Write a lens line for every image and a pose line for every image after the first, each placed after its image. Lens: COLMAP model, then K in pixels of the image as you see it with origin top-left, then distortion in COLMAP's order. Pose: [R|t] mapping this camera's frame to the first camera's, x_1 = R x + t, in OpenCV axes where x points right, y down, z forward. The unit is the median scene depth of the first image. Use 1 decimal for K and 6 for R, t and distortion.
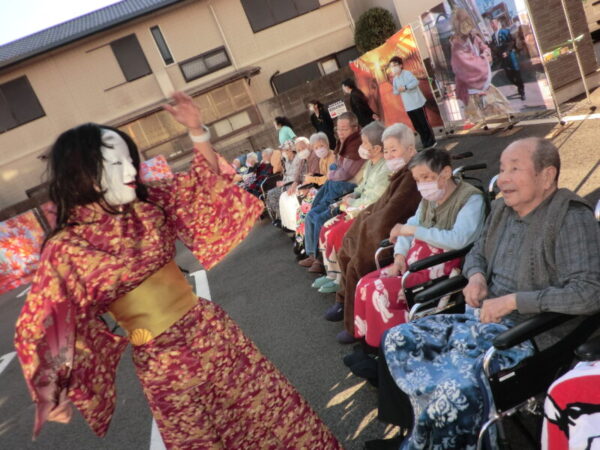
lens RADIAL K [[477.6, 0, 300.1], [0, 477.6, 228.1], [0, 0, 1]] dist [-0.035191, -0.001602]
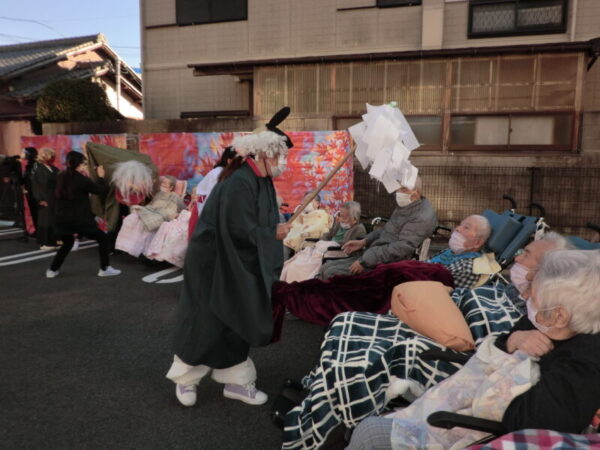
lens RADIAL K [[476.6, 0, 296.1], [0, 476.6, 227.7], [0, 0, 1]] dist [-0.014655, -0.005864]
pose [[0.785409, 0.443745, -0.431537, -0.060760], [-0.444121, 0.889618, 0.106473, -0.080089], [0.431150, 0.108029, 0.895790, 0.465229]]
